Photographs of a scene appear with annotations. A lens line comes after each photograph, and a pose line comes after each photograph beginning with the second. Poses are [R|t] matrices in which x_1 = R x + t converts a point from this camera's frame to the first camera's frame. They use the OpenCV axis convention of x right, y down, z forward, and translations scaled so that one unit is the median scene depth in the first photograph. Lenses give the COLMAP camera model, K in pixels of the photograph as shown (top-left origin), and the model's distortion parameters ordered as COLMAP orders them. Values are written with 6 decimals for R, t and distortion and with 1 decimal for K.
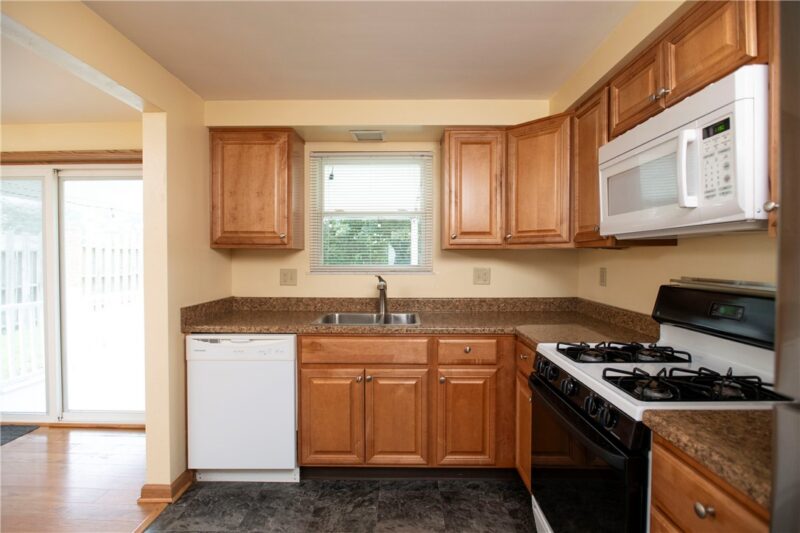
lens RADIAL K [[380.8, 0, 402.5], [0, 380.8, 266.6], [0, 0, 1]] dist [-0.014241, 0.001027]
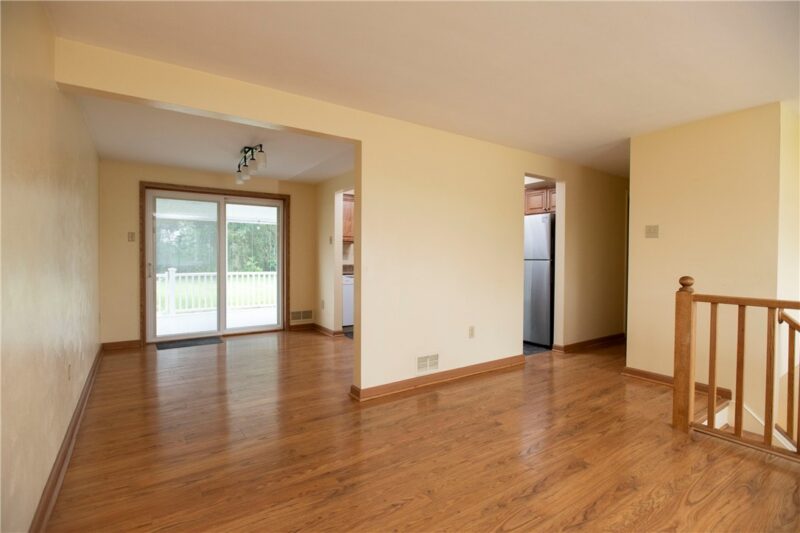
lens RADIAL K [[380.8, 0, 397.8], [0, 380.8, 264.4], [0, 0, 1]] dist [-0.014241, 0.001027]
pose [[0.817052, -0.004543, 0.576546, -1.757737], [0.007283, 0.999970, -0.002442, 0.109565], [-0.576518, 0.006194, 0.817061, -1.376631]]
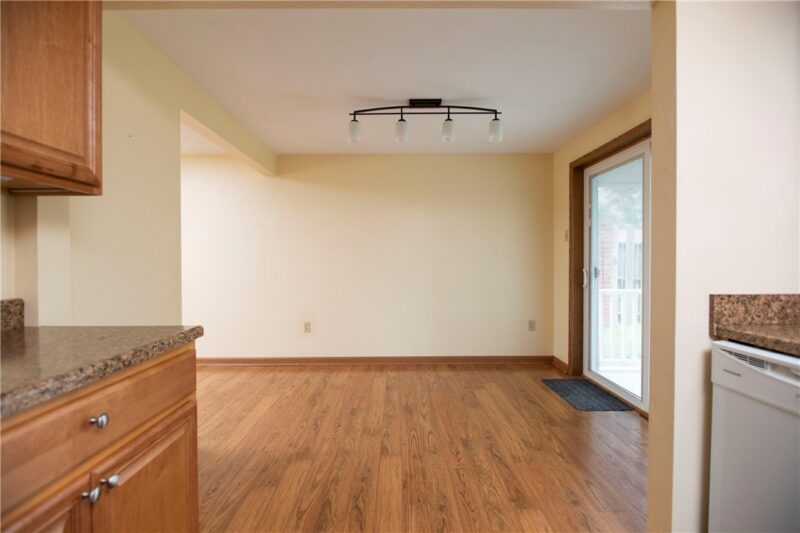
lens RADIAL K [[380.8, 0, 398.3], [0, 380.8, 263.7], [0, 0, 1]] dist [-0.014241, 0.001027]
pose [[0.014154, 0.009560, -0.999854, 0.014632], [-0.019965, 0.999758, 0.009276, 0.063137], [0.999700, 0.019831, 0.014341, 0.483028]]
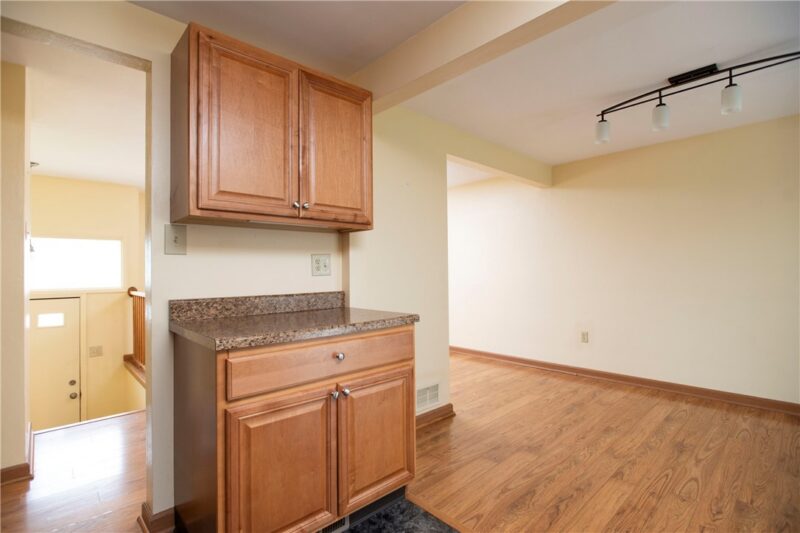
lens RADIAL K [[380.8, 0, 394.4], [0, 380.8, 264.5], [0, 0, 1]] dist [-0.014241, 0.001027]
pose [[-0.729523, -0.004549, -0.683942, 0.042651], [-0.006101, 0.999981, -0.000143, 0.060204], [0.683930, 0.004068, -0.729537, 0.778715]]
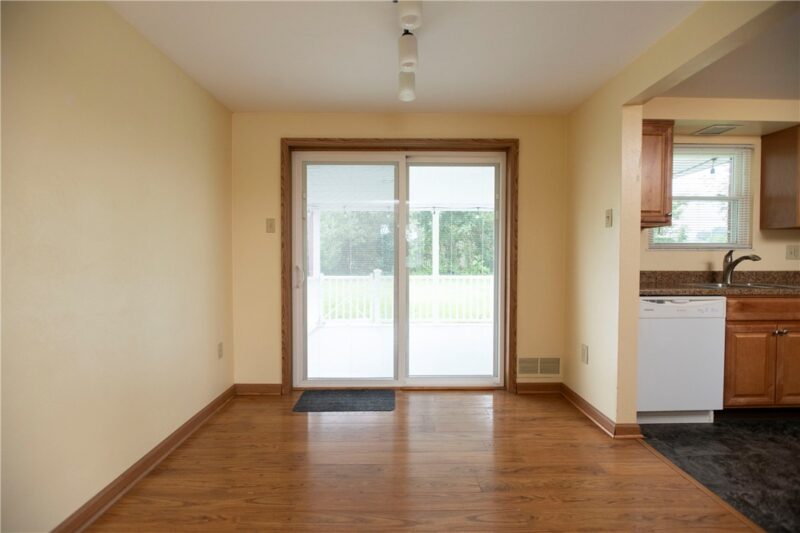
lens RADIAL K [[380.8, 0, 398.0], [0, 380.8, 265.2], [0, 0, 1]] dist [-0.014241, 0.001027]
pose [[0.999670, 0.000192, 0.025670, -1.311981], [-0.000250, 0.999997, 0.002251, 0.078945], [-0.025669, -0.002257, 0.999668, -0.146650]]
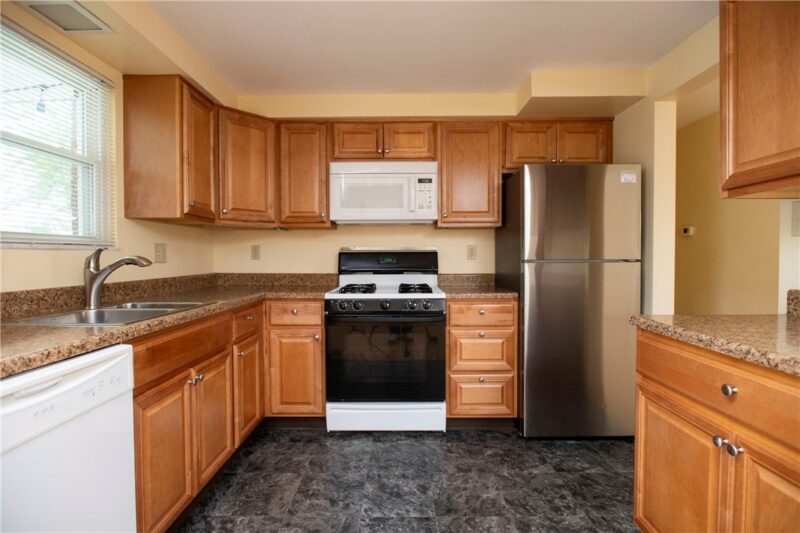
lens RADIAL K [[380.8, 0, 400.5], [0, 380.8, 261.2], [0, 0, 1]] dist [-0.014241, 0.001027]
pose [[-0.008928, -0.013085, 0.999875, -0.835547], [0.026559, 0.999559, 0.013318, 0.059313], [-0.999607, 0.026674, -0.008576, 0.588599]]
